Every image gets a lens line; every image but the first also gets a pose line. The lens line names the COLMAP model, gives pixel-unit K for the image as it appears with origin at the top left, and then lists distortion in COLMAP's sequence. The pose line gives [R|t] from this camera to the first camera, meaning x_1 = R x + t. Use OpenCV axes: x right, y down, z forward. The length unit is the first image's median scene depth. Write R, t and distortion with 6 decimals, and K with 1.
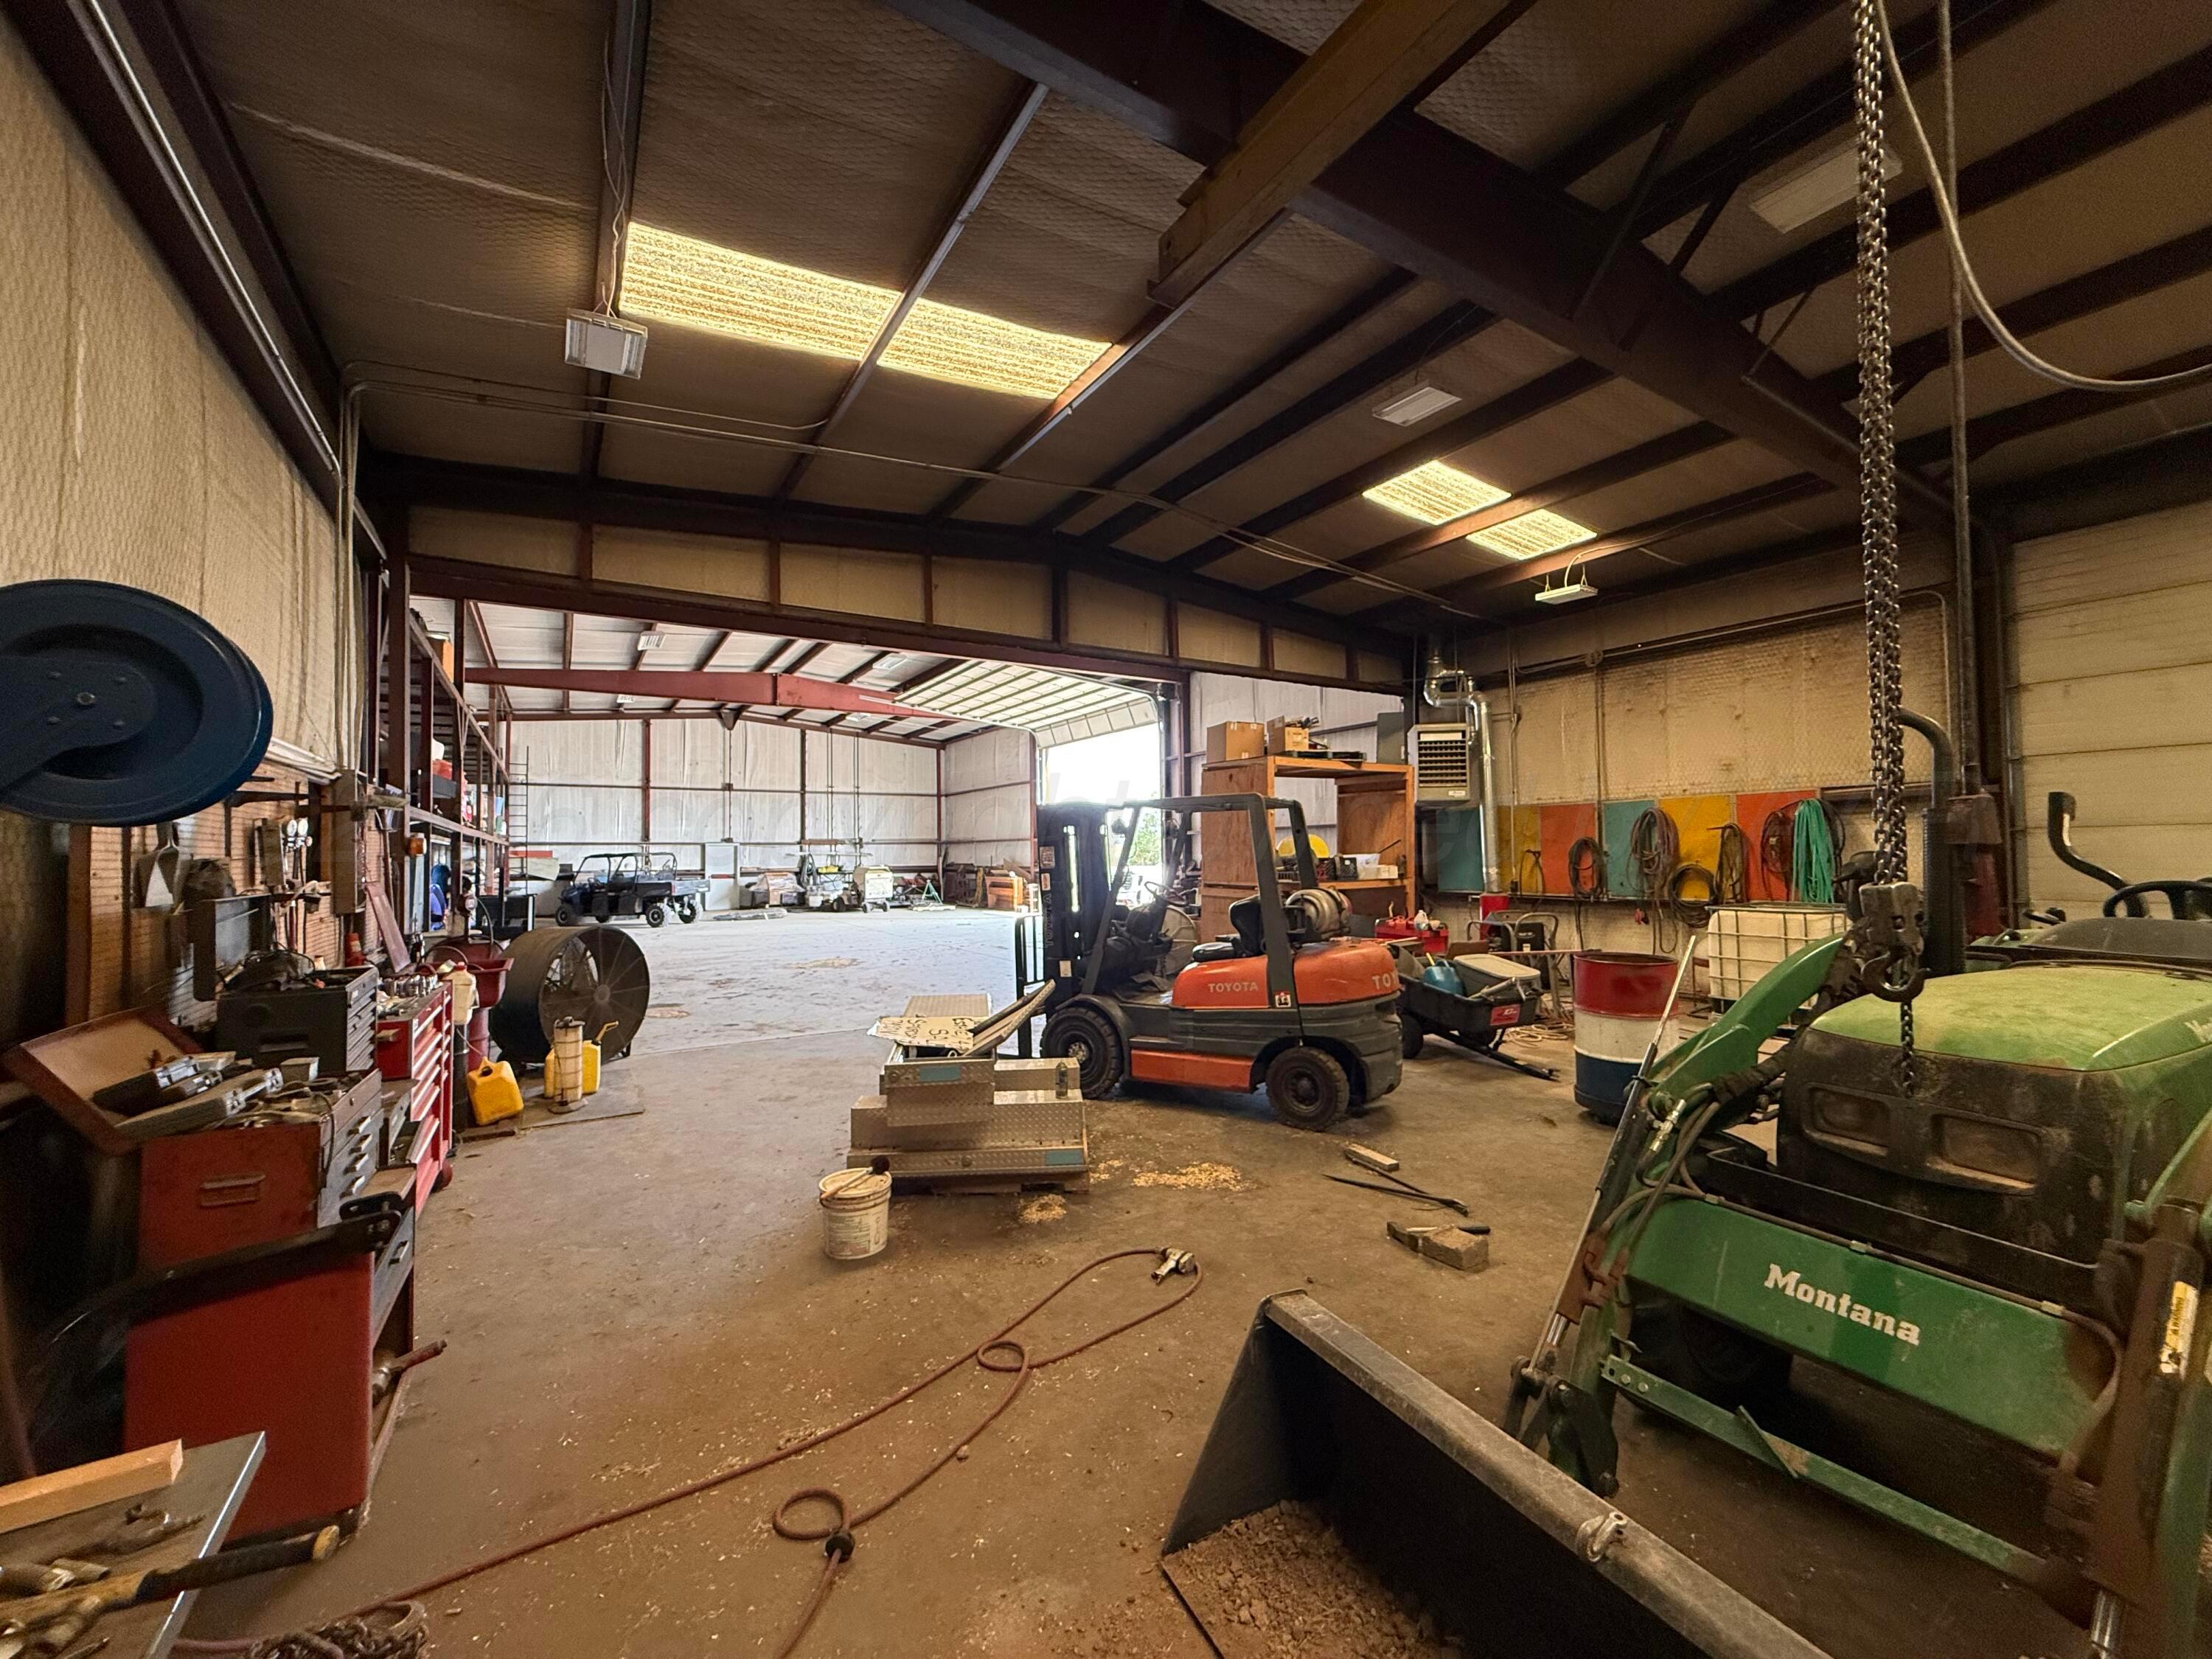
lens RADIAL K [[890.7, 0, 1099.3], [0, 890.7, 831.8], [0, 0, 1]] dist [-0.001916, 0.000545]
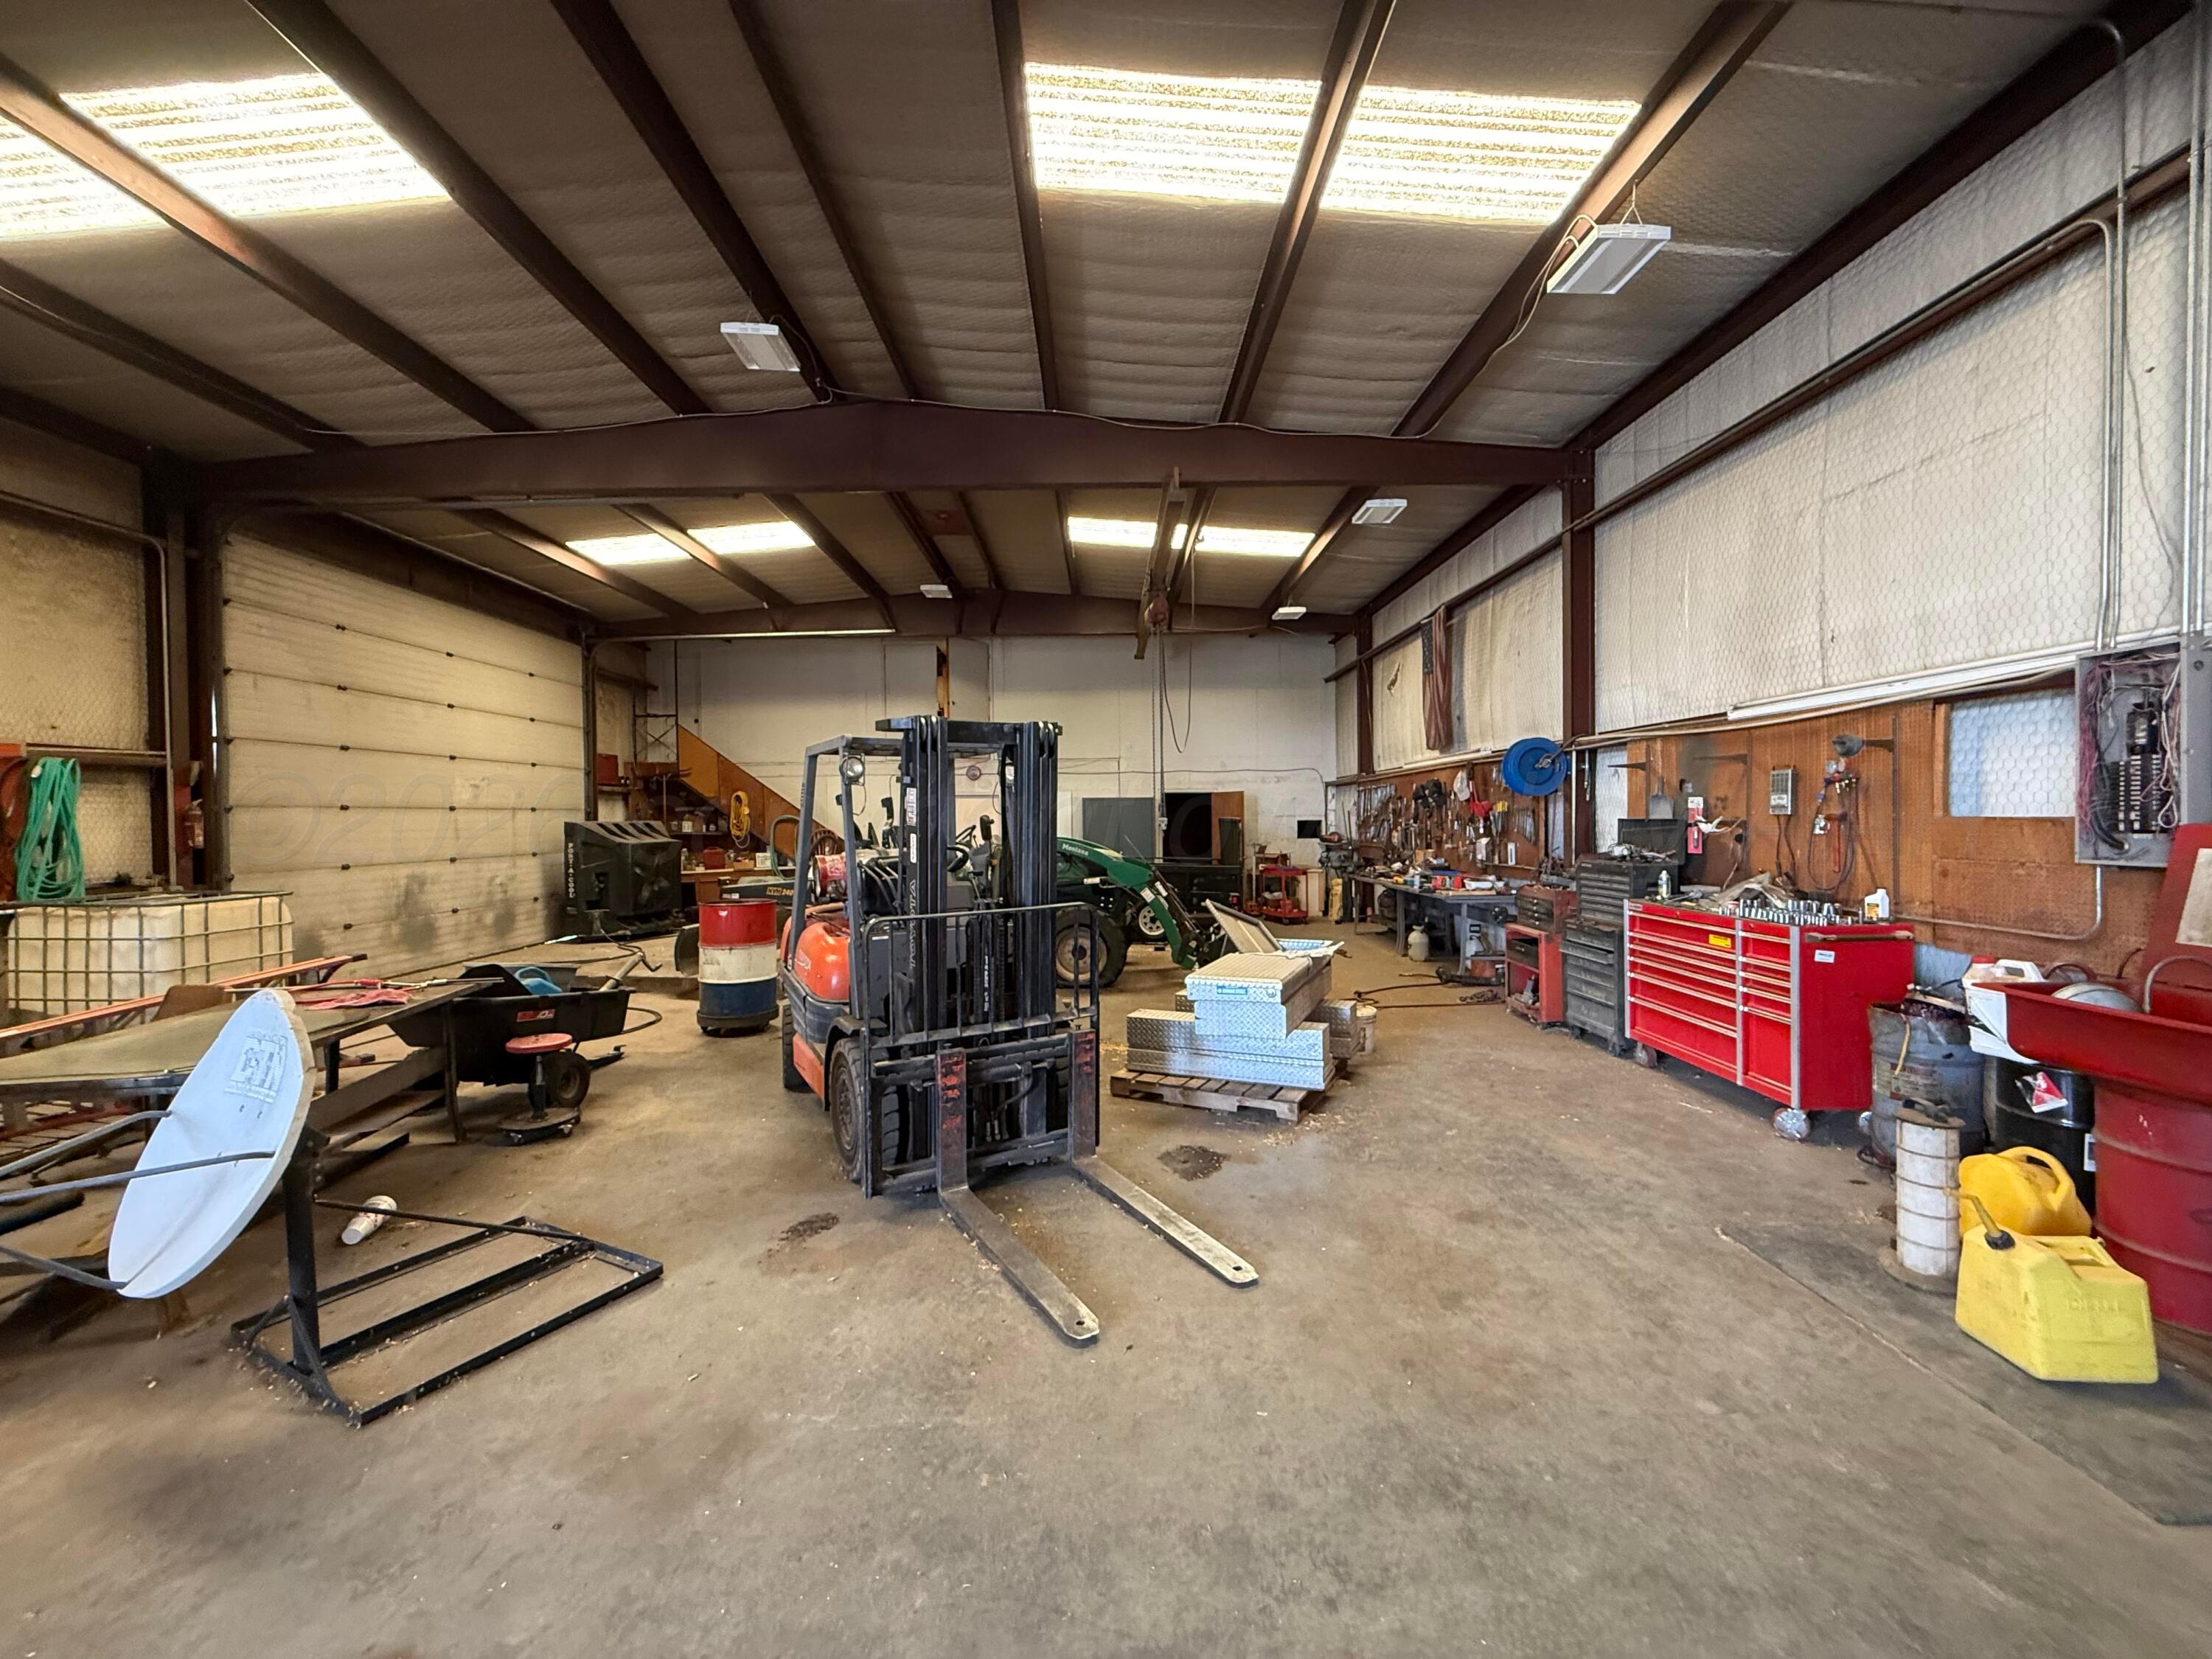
lens RADIAL K [[890.7, 0, 1105.5], [0, 890.7, 821.0], [0, 0, 1]] dist [-0.001916, 0.000545]
pose [[-0.859036, 0.019503, 0.511544, -0.283947], [0.009140, 0.999699, -0.022765, 0.035171], [-0.511834, -0.014880, -0.858955, 1.041393]]
